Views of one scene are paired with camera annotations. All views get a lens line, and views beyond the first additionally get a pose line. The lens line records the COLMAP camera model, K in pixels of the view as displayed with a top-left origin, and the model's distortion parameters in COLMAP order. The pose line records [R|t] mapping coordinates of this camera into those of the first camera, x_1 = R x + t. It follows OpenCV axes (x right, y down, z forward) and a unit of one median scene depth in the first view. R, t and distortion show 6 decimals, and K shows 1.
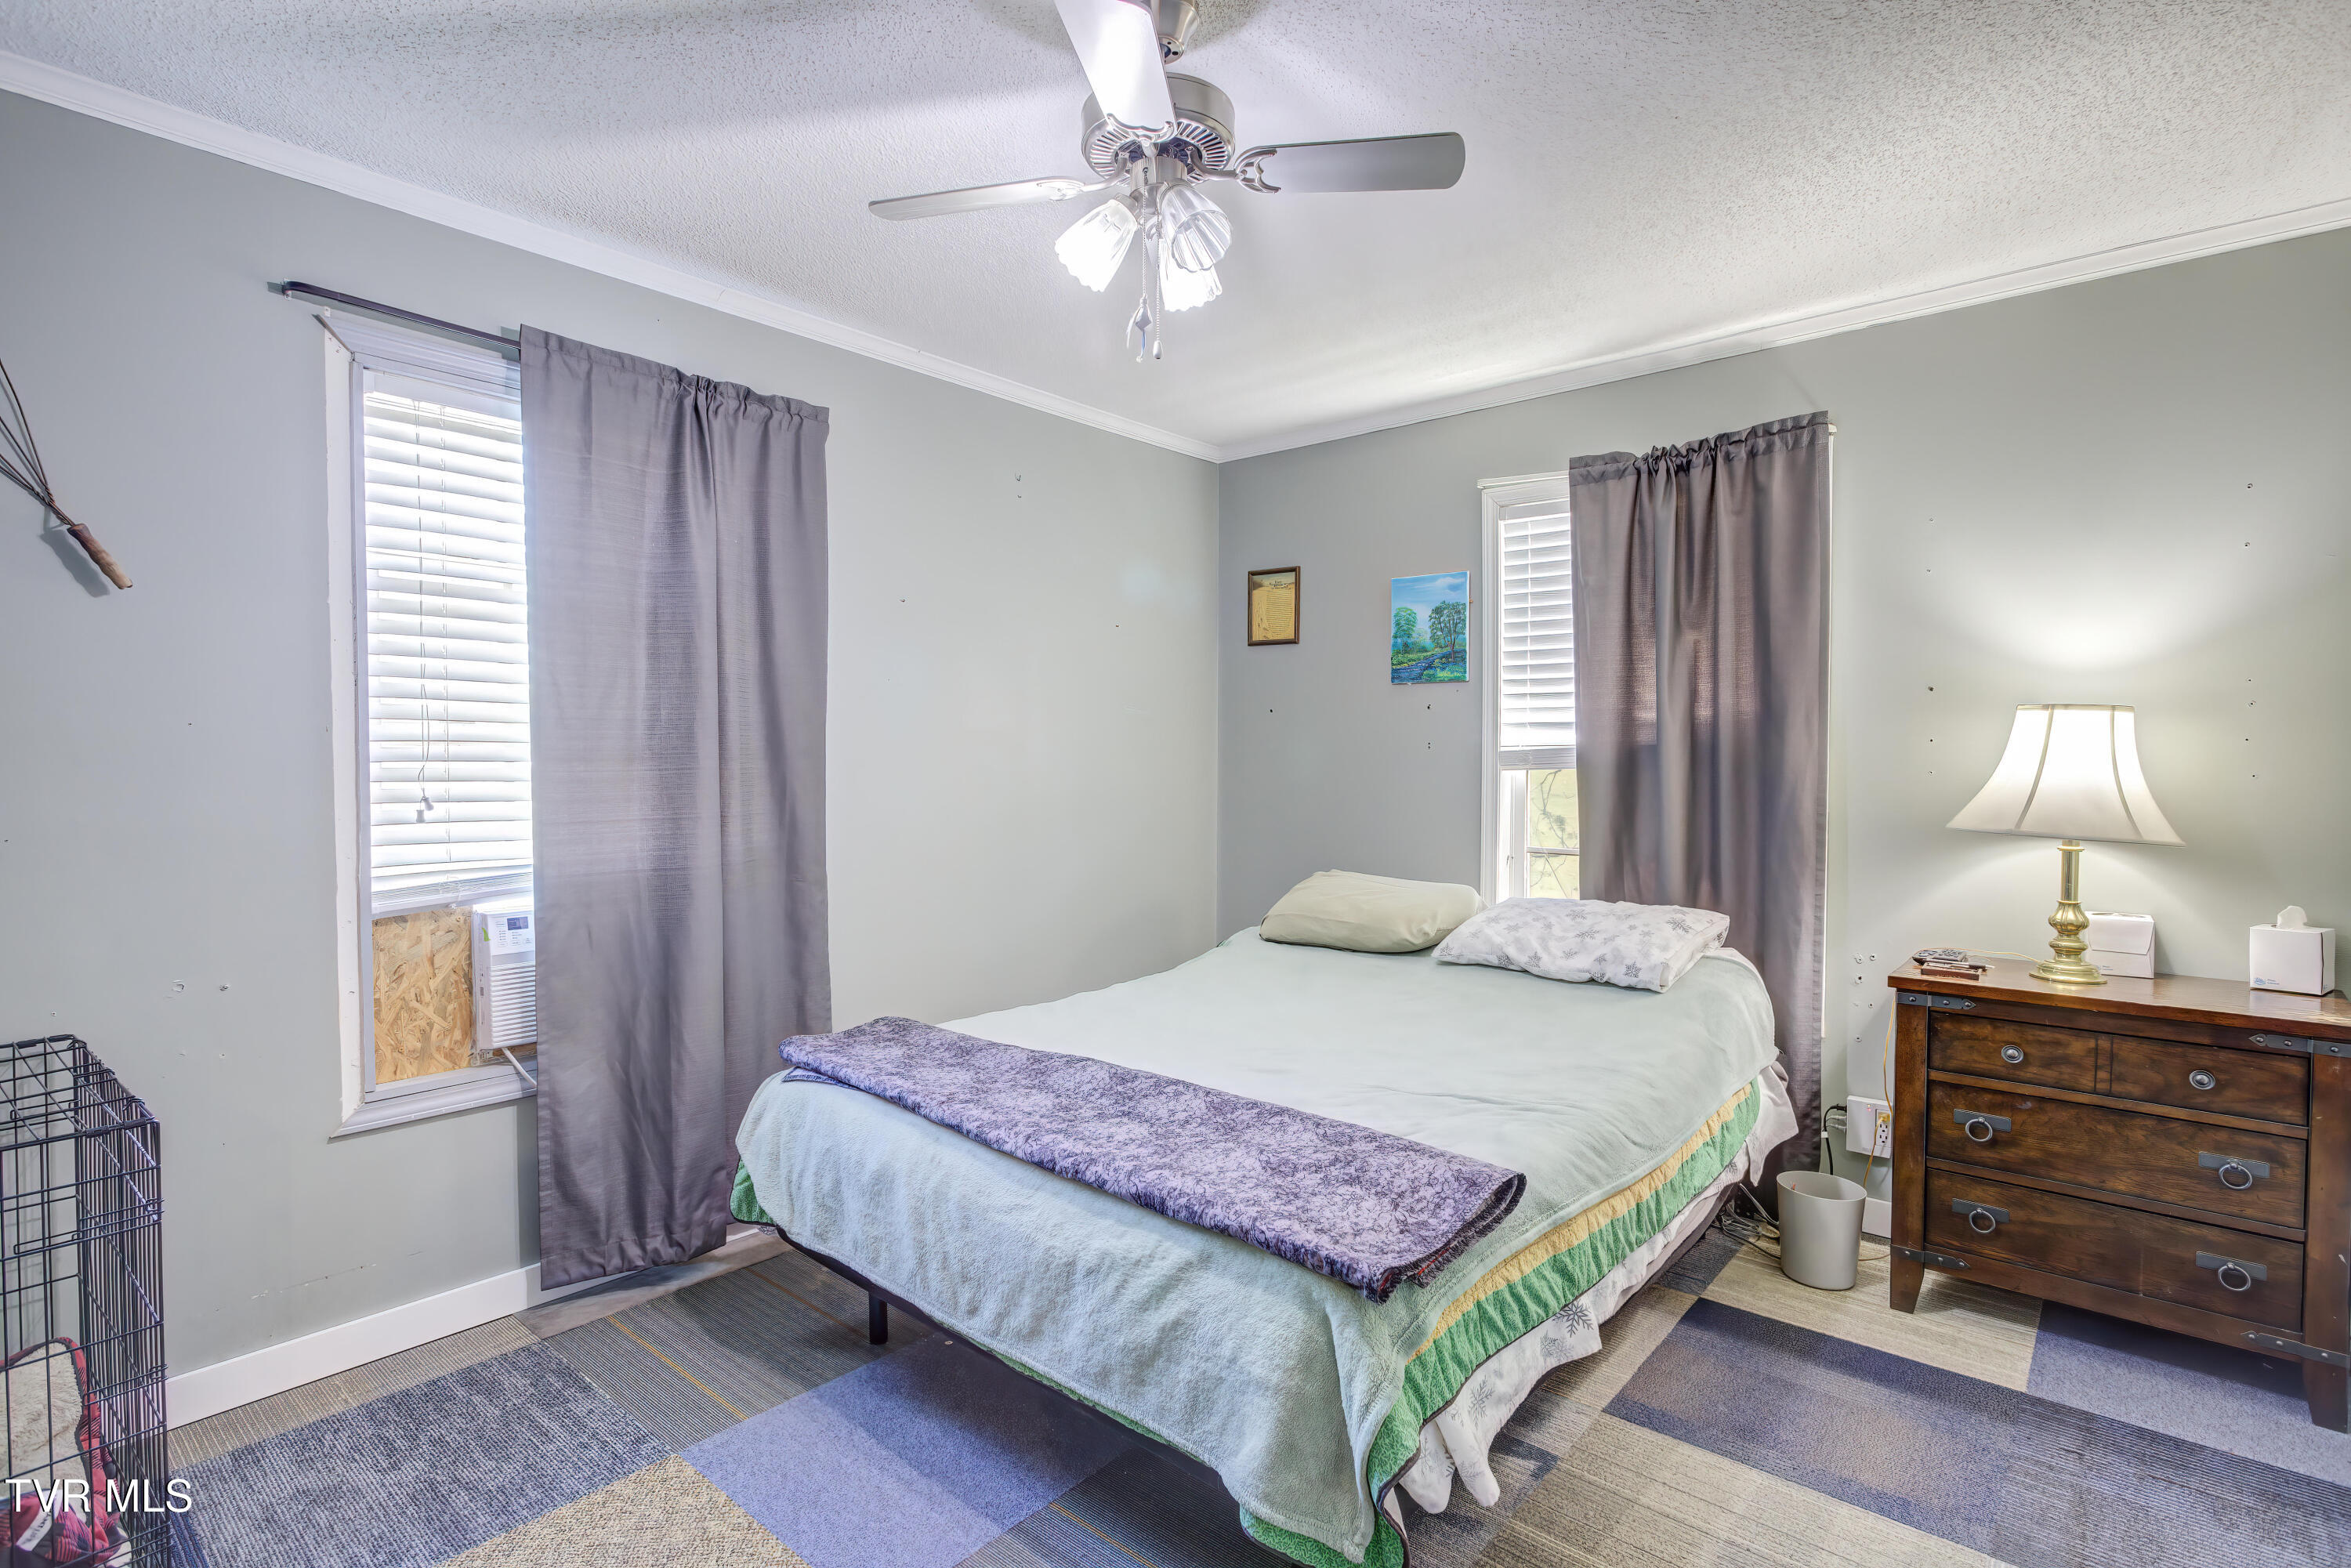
lens RADIAL K [[1140.6, 0, 1185.6], [0, 1140.6, 775.5], [0, 0, 1]] dist [-0.014856, 0.006295]
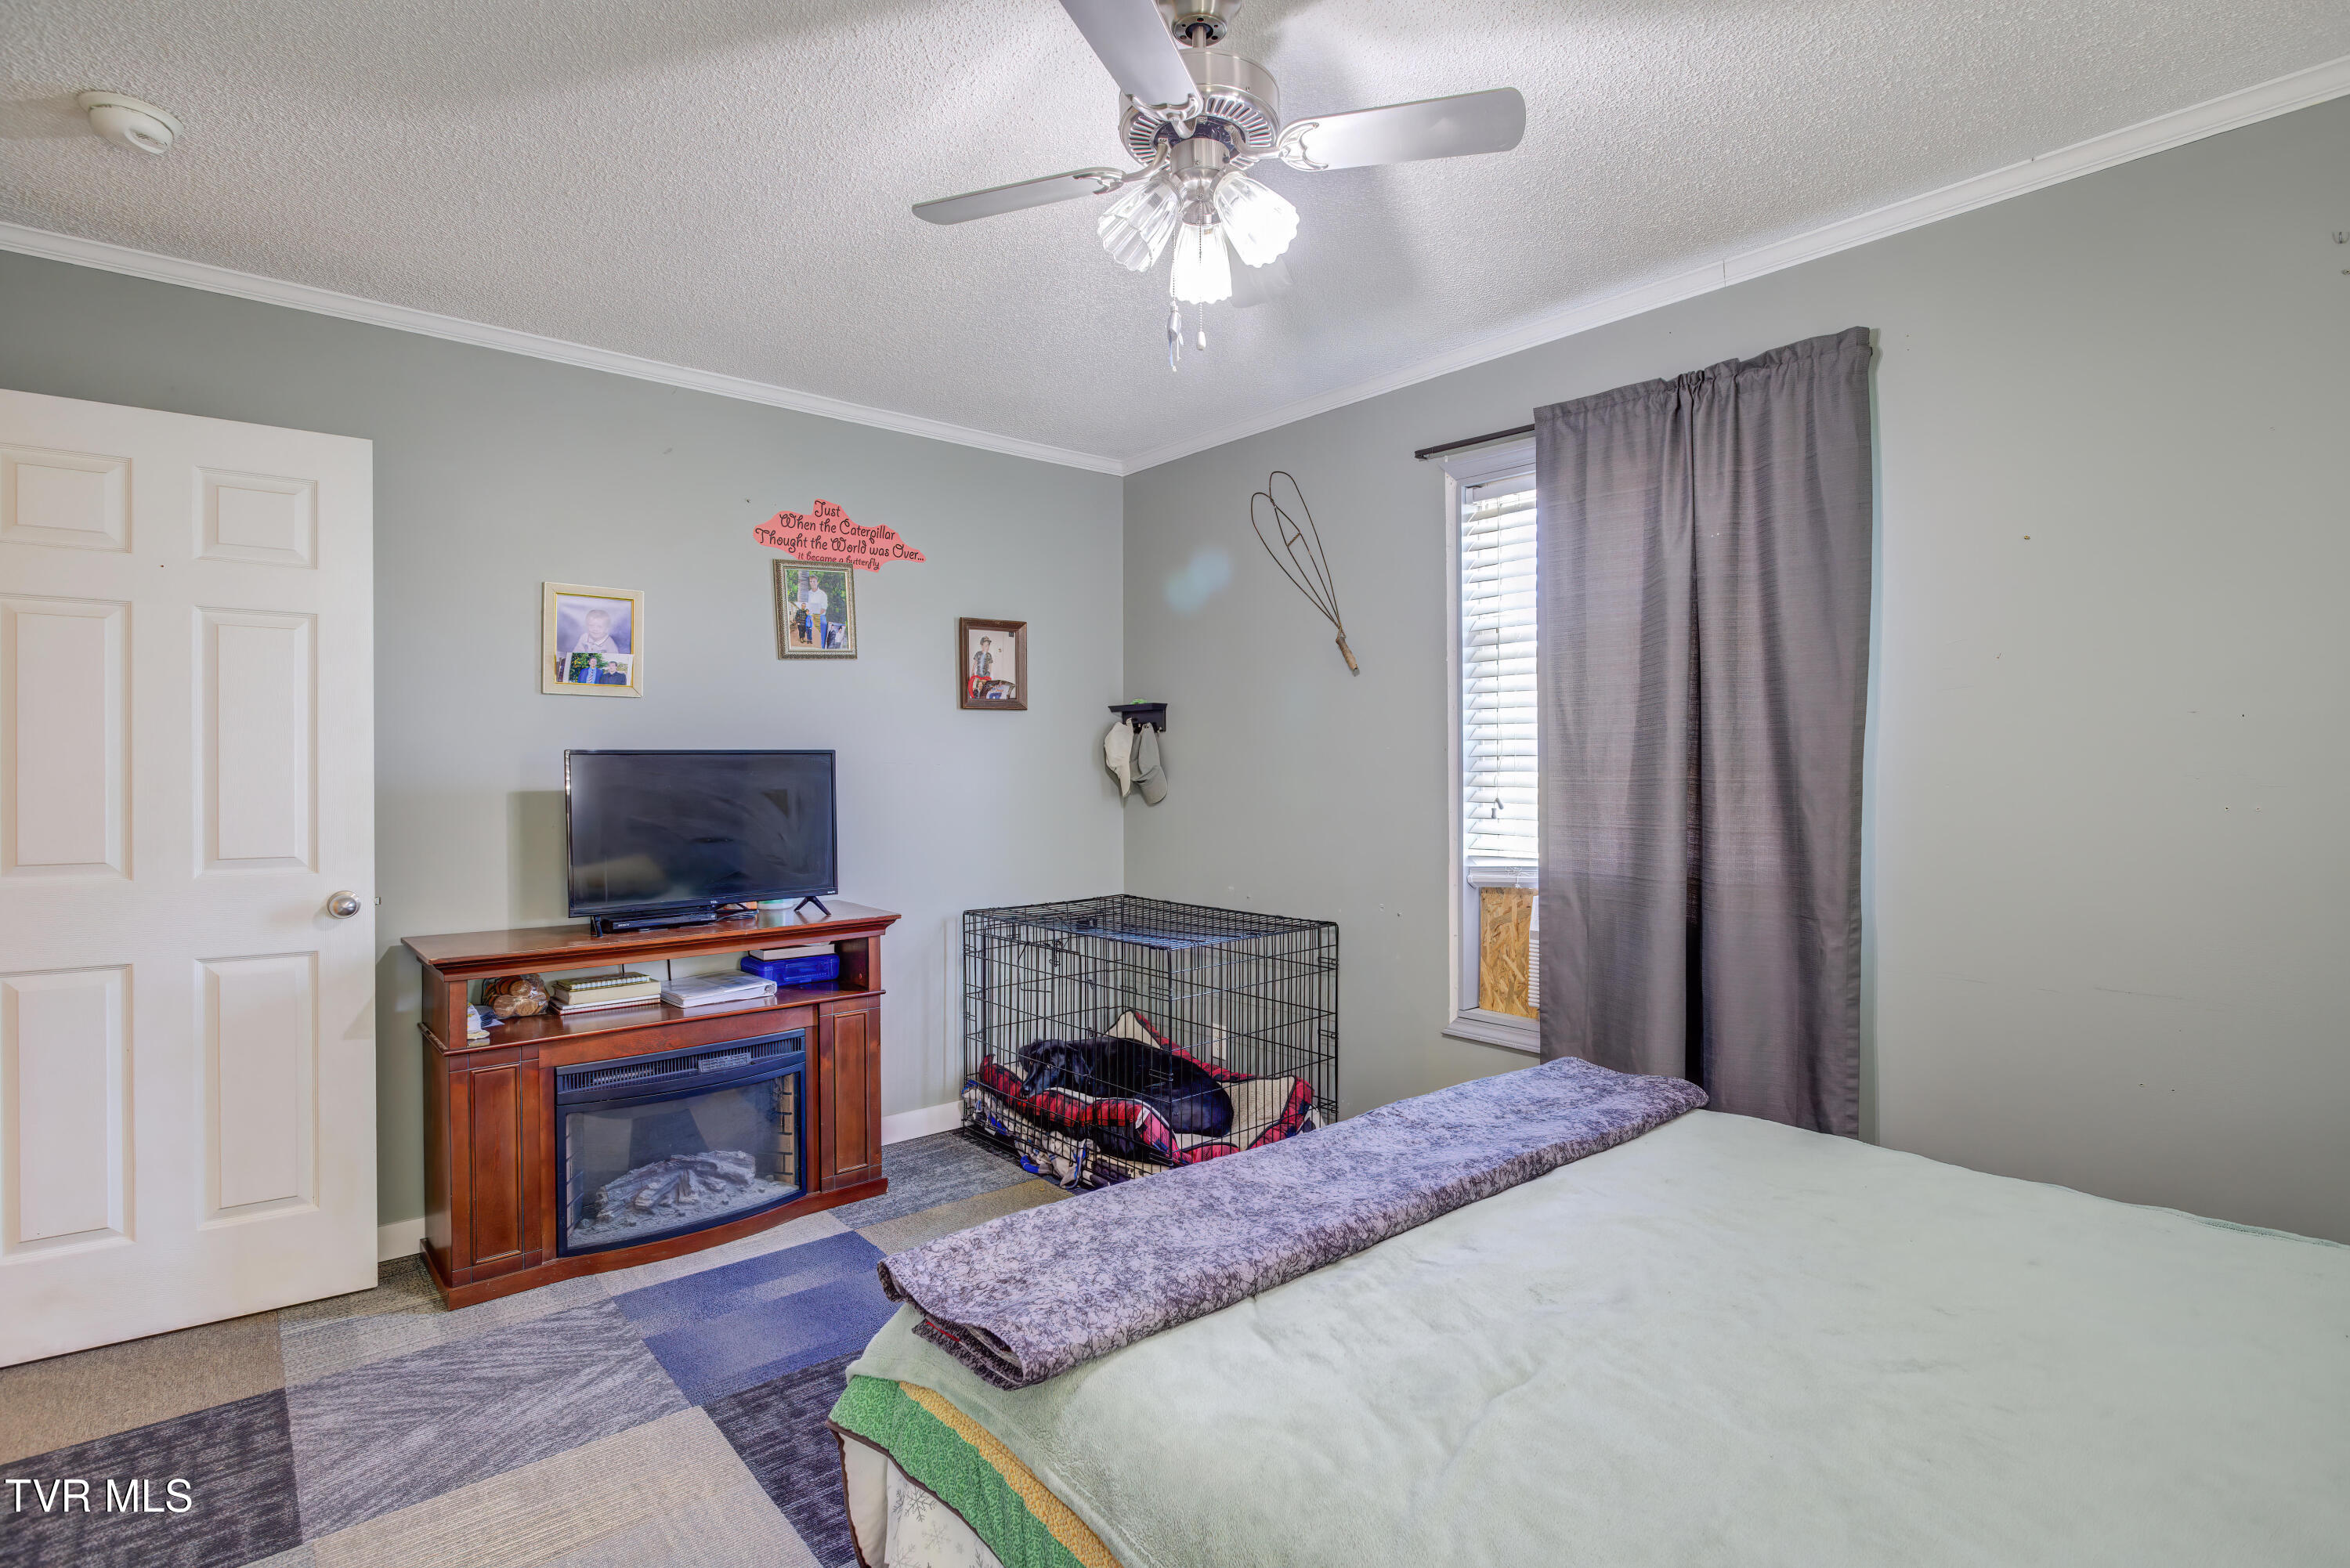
lens RADIAL K [[1140.1, 0, 1184.3], [0, 1140.1, 780.6], [0, 0, 1]] dist [-0.014856, 0.006295]
pose [[-0.154401, 0.009024, -0.987967, 0.682545], [-0.022170, 0.999675, 0.012596, -0.010607], [0.987759, 0.023848, -0.154151, 0.847596]]
